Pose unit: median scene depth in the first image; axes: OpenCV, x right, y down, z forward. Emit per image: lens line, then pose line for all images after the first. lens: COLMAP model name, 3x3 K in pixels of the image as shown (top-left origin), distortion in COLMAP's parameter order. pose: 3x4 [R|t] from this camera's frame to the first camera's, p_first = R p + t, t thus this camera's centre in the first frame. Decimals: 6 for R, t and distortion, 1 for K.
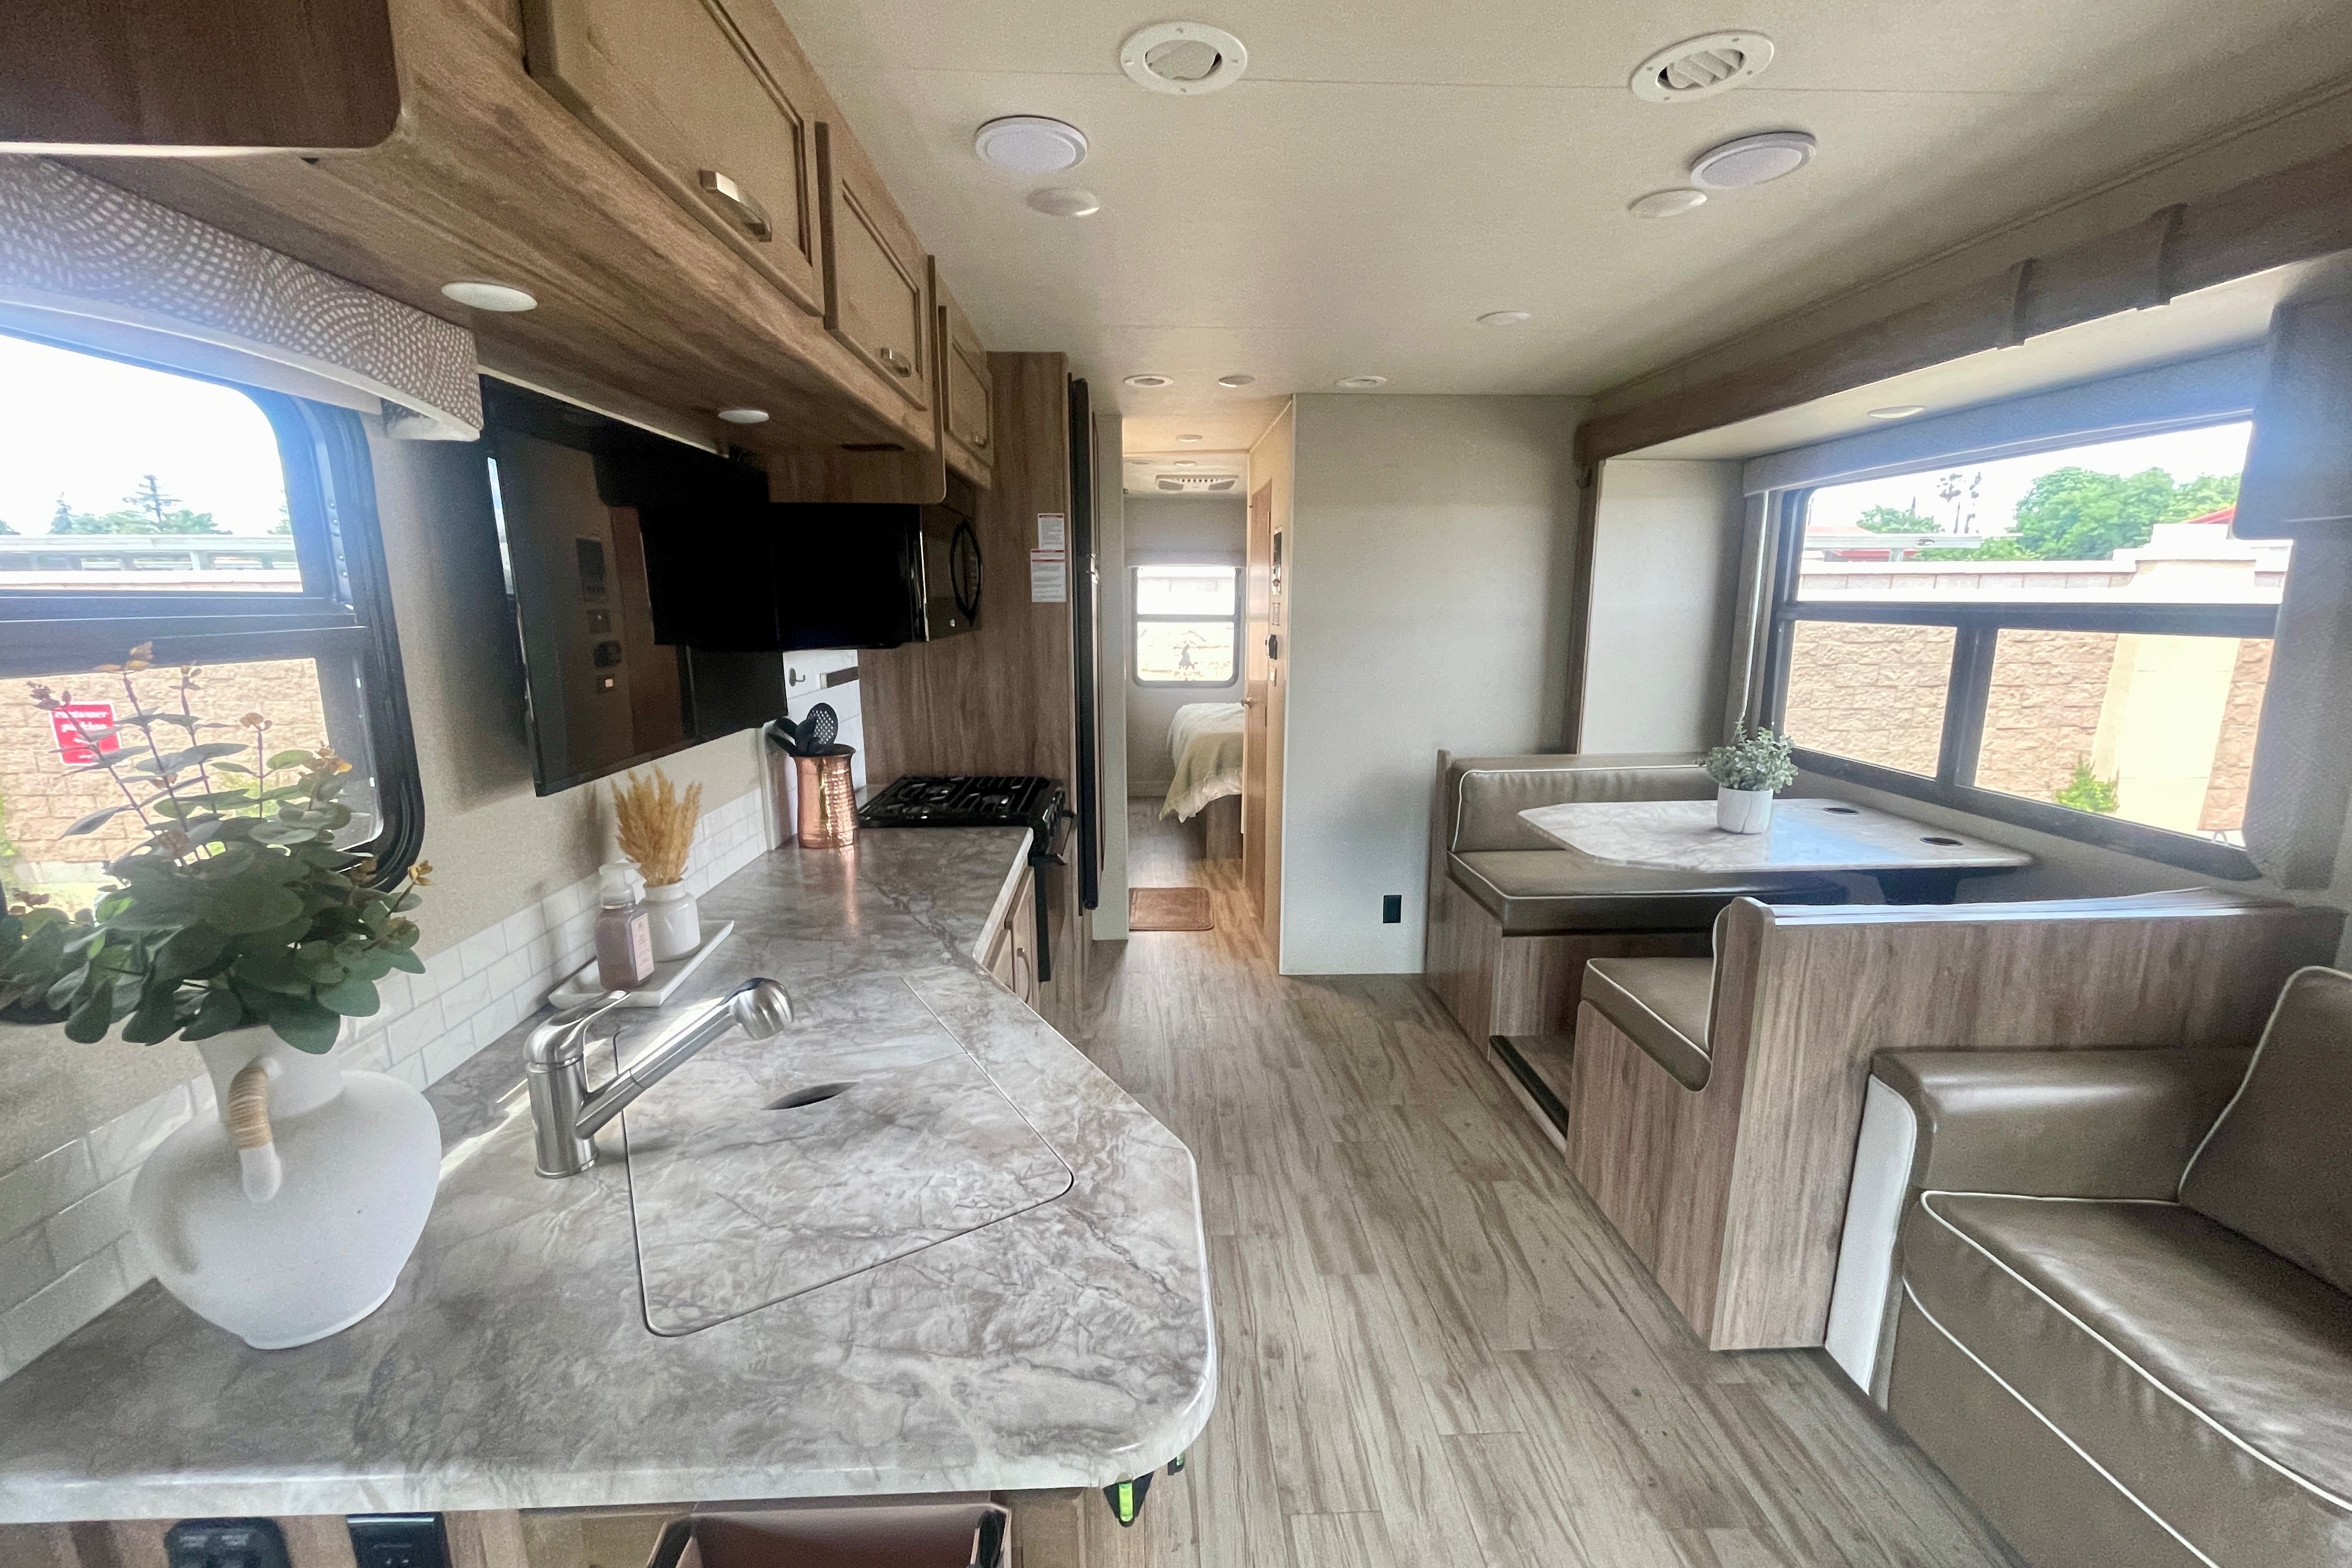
lens RADIAL K [[946.5, 0, 1178.5], [0, 946.5, 788.6], [0, 0, 1]] dist [-0.001055, -0.000229]
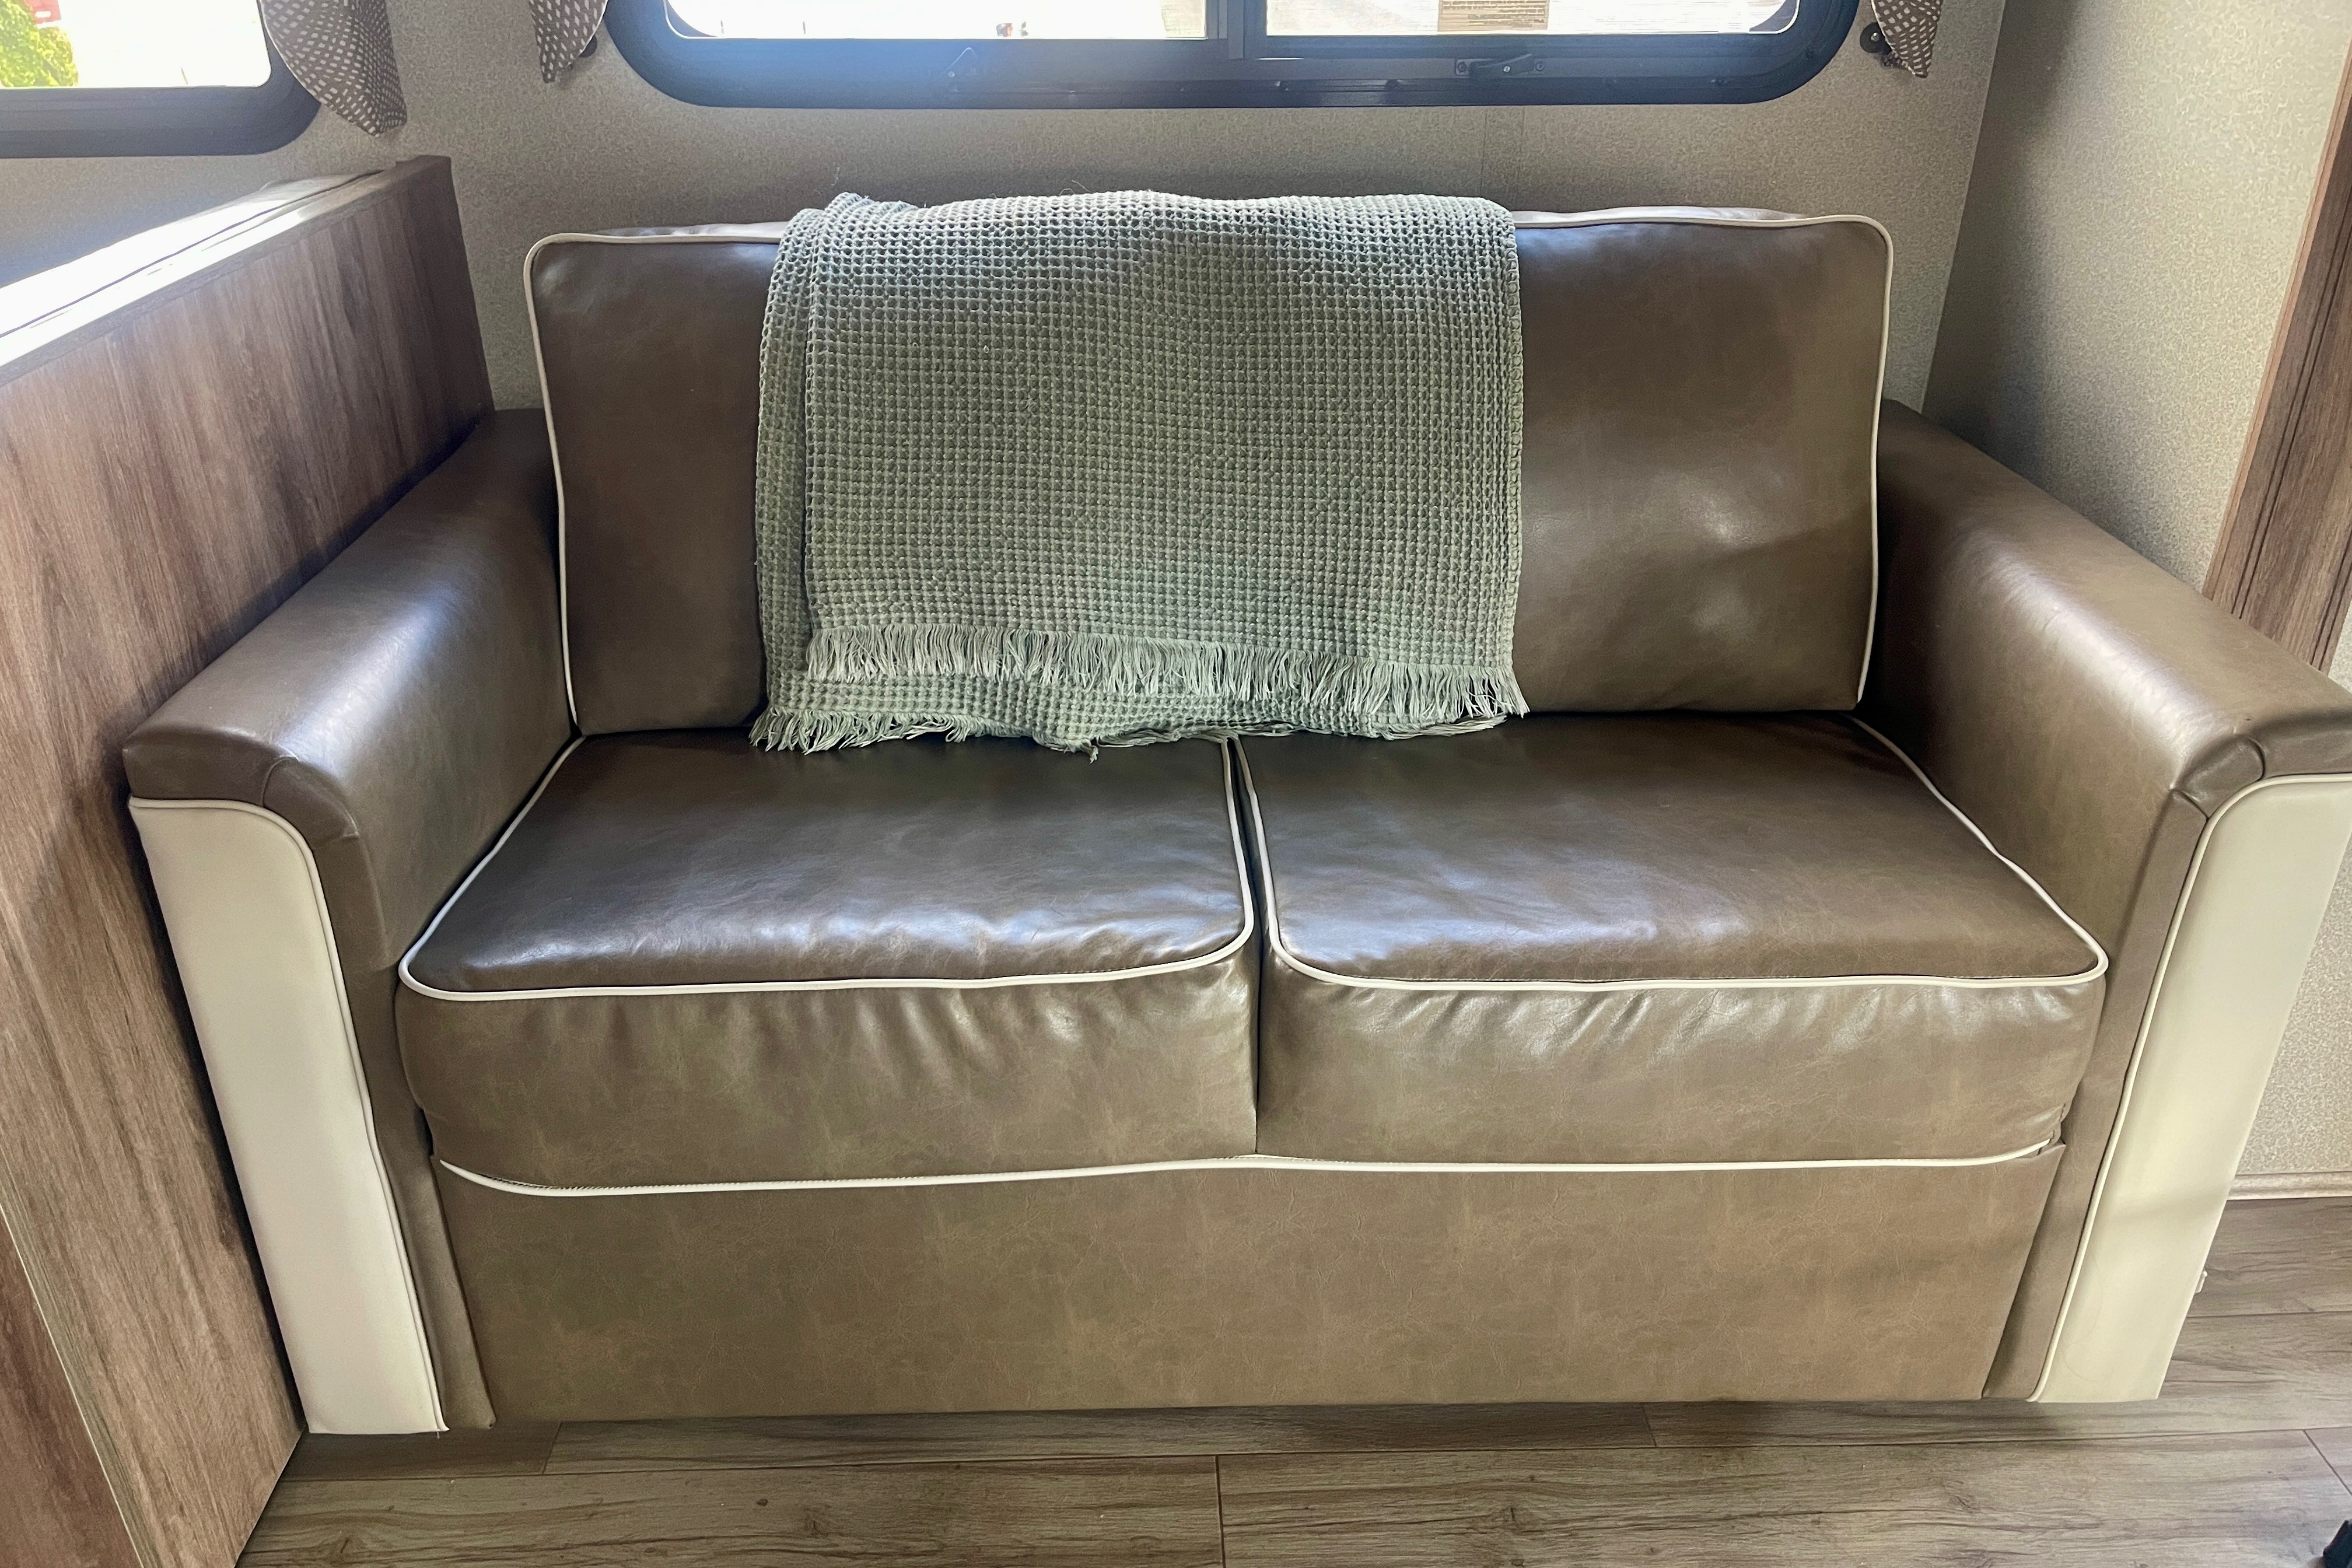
lens RADIAL K [[1845.7, 0, 1174.0], [0, 1845.7, 795.1], [0, 0, 1]] dist [0.005288, -0.026746]
pose [[0.007873, -0.460563, 0.887592, 0.058309], [0.191532, 0.871880, 0.450711, 0.031746], [-0.981455, 0.166454, 0.095077, 0.316666]]
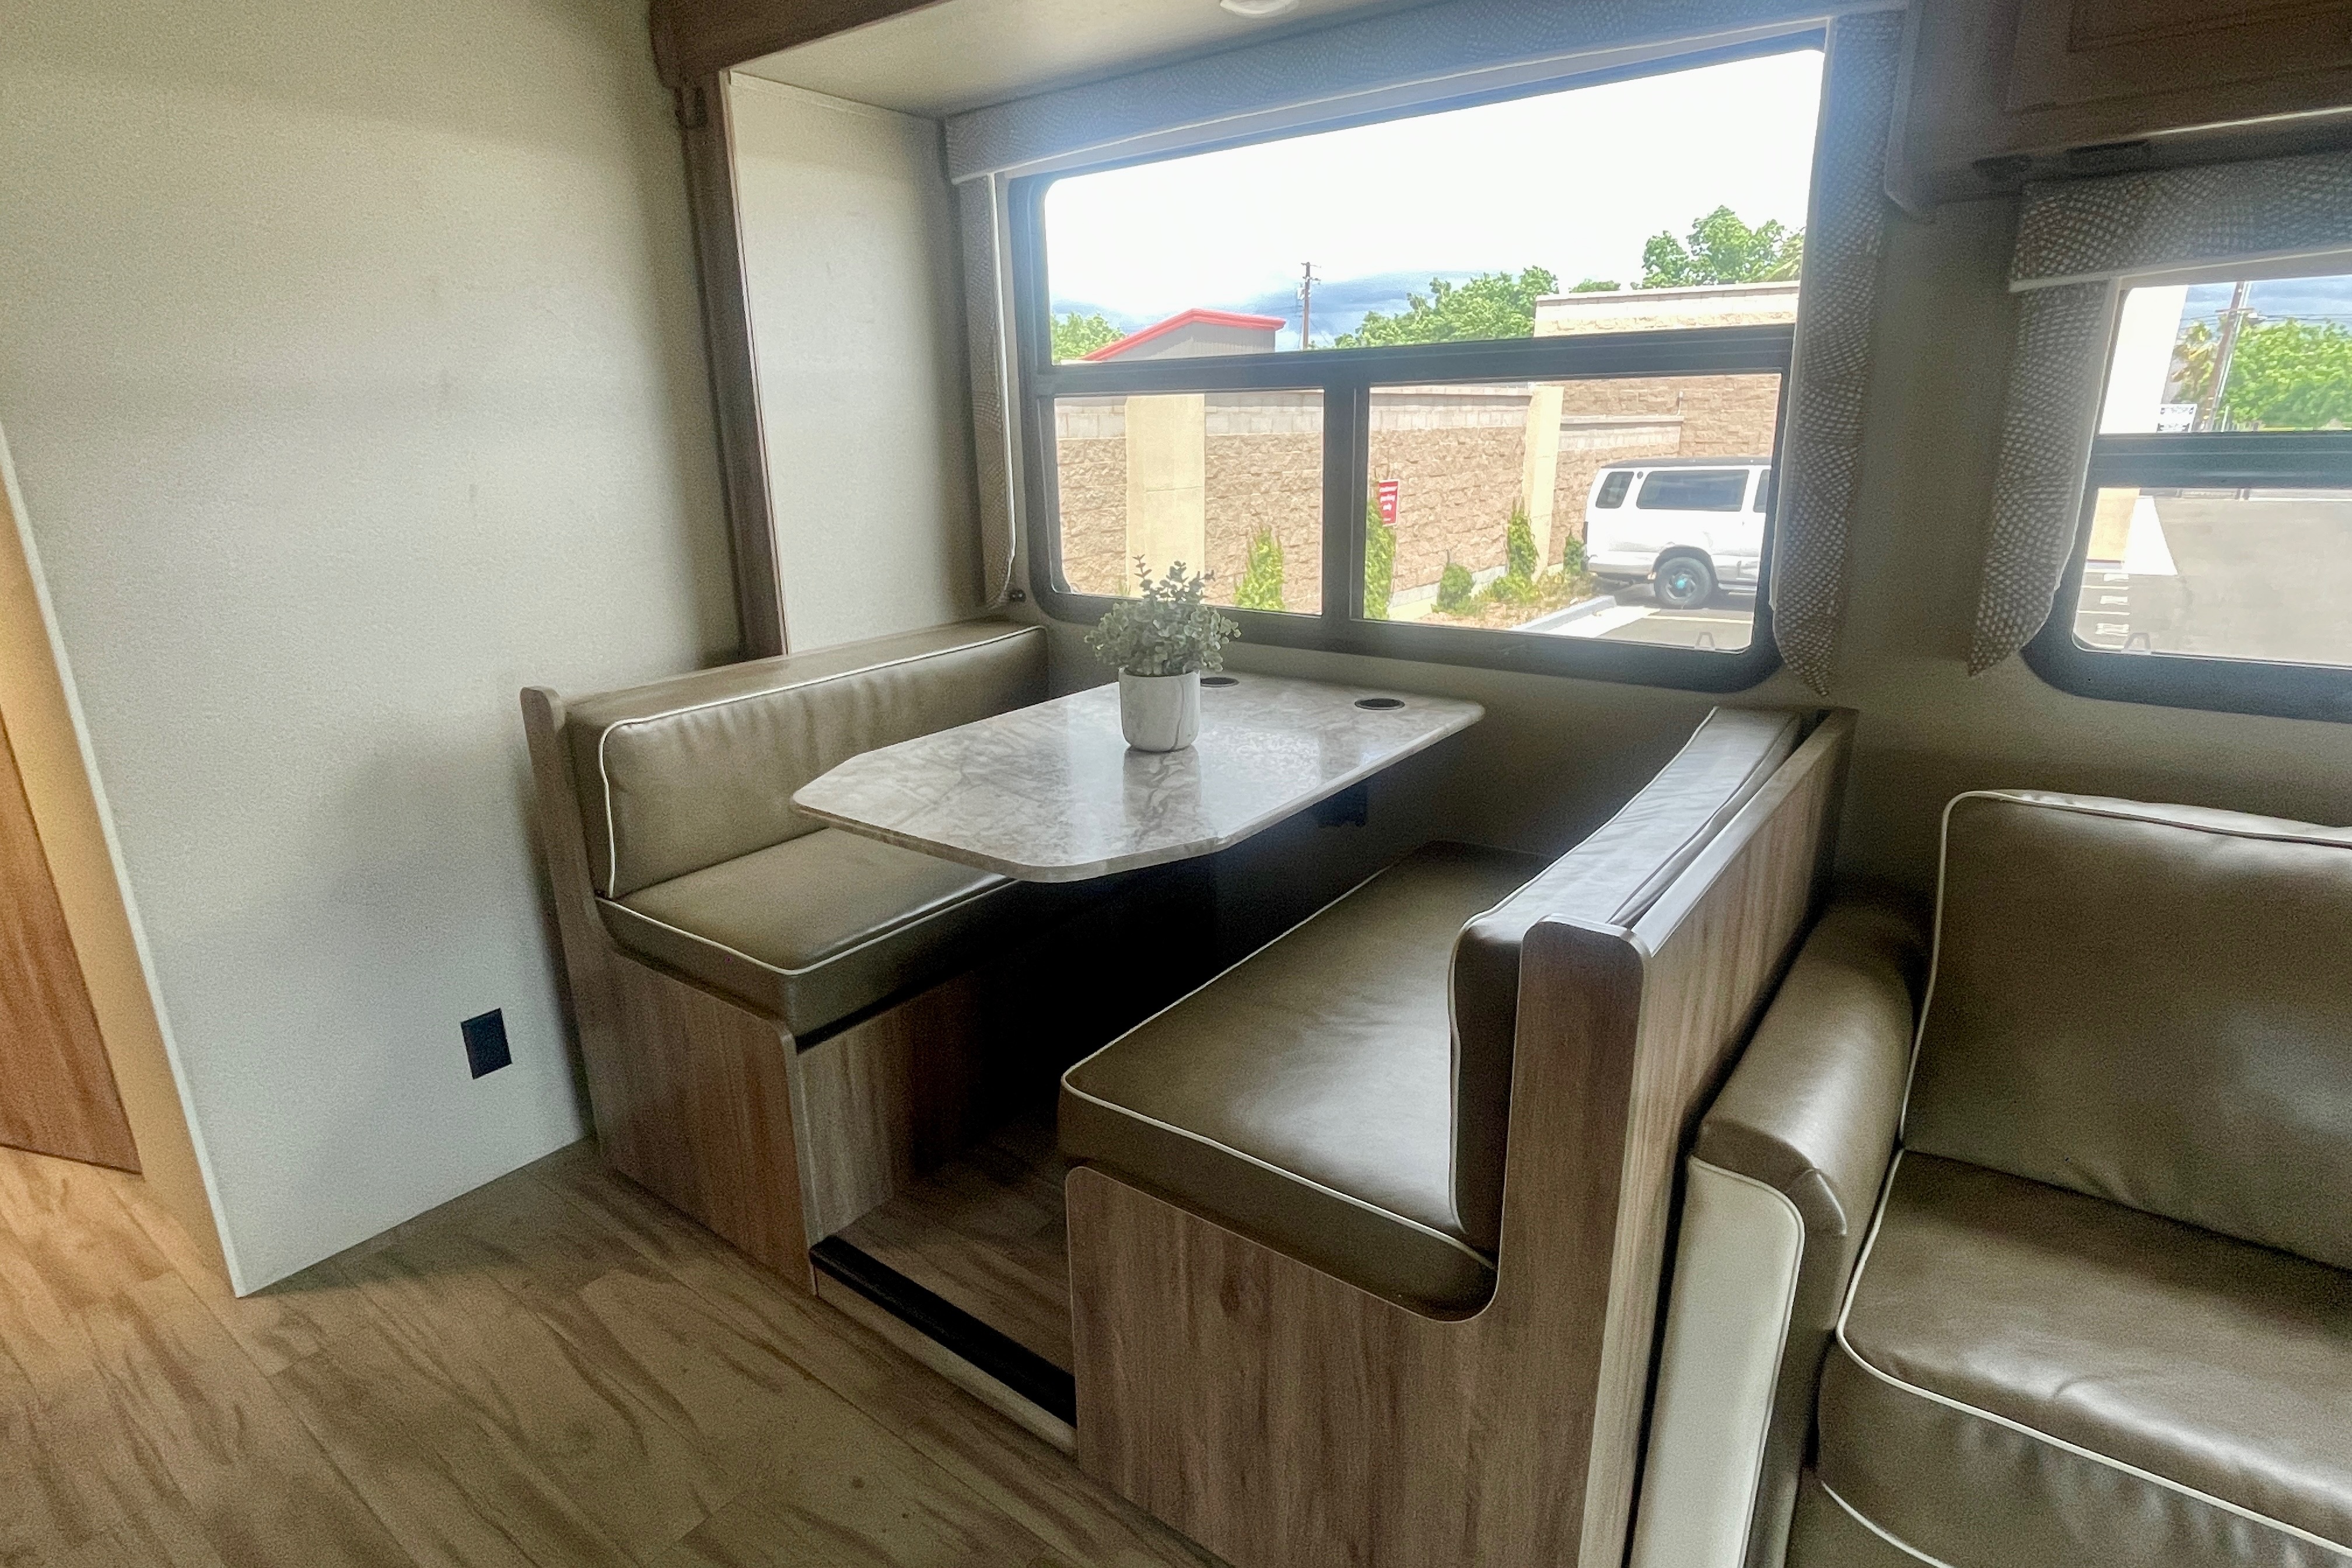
lens RADIAL K [[1220.2, 0, 1162.8], [0, 1220.2, 800.2], [0, 0, 1]] dist [-0.005114, -0.001162]
pose [[0.645652, -0.229963, 0.728183, 0.041508], [0.164443, 0.973076, 0.161496, -0.037911], [-0.745716, 0.015474, 0.666084, 0.446873]]
